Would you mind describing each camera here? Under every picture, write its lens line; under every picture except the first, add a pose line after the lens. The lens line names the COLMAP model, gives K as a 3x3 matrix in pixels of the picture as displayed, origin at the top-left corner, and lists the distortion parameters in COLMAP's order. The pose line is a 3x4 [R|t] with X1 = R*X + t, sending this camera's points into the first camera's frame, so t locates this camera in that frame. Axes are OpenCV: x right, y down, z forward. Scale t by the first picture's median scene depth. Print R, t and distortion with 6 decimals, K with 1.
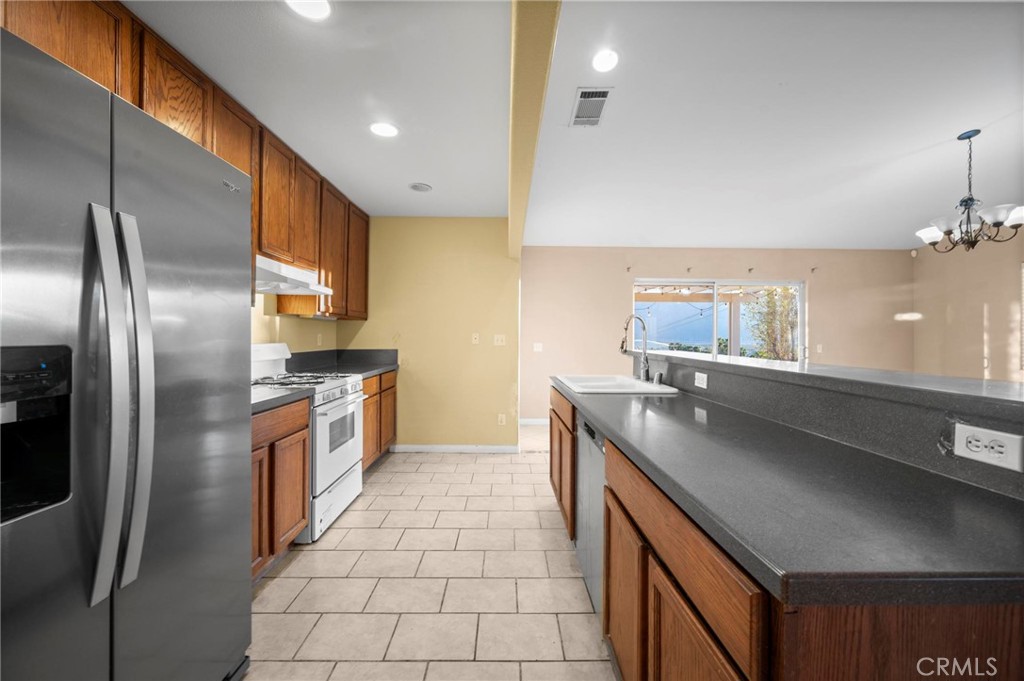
lens RADIAL K [[405.1, 0, 508.0], [0, 405.1, 338.8], [0, 0, 1]] dist [-0.000120, 0.000093]
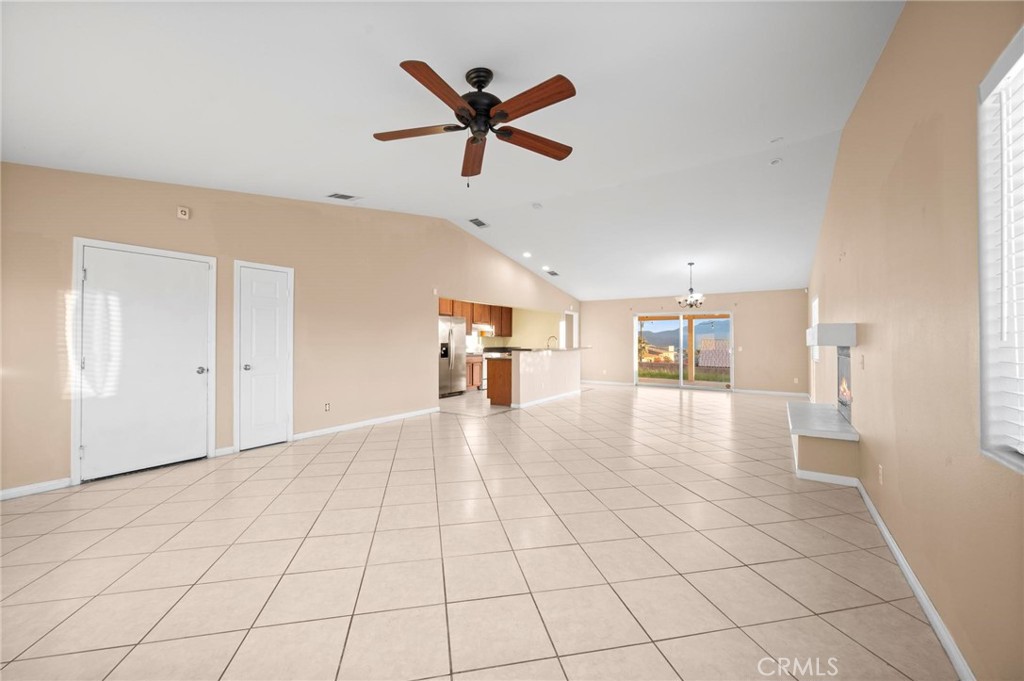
lens RADIAL K [[405.1, 0, 508.0], [0, 405.1, 338.8], [0, 0, 1]] dist [-0.000120, 0.000093]
pose [[0.824094, -0.010018, -0.566365, 1.704515], [-0.001188, 0.999811, -0.019414, 0.031638], [0.566452, 0.016672, 0.823926, -1.877389]]
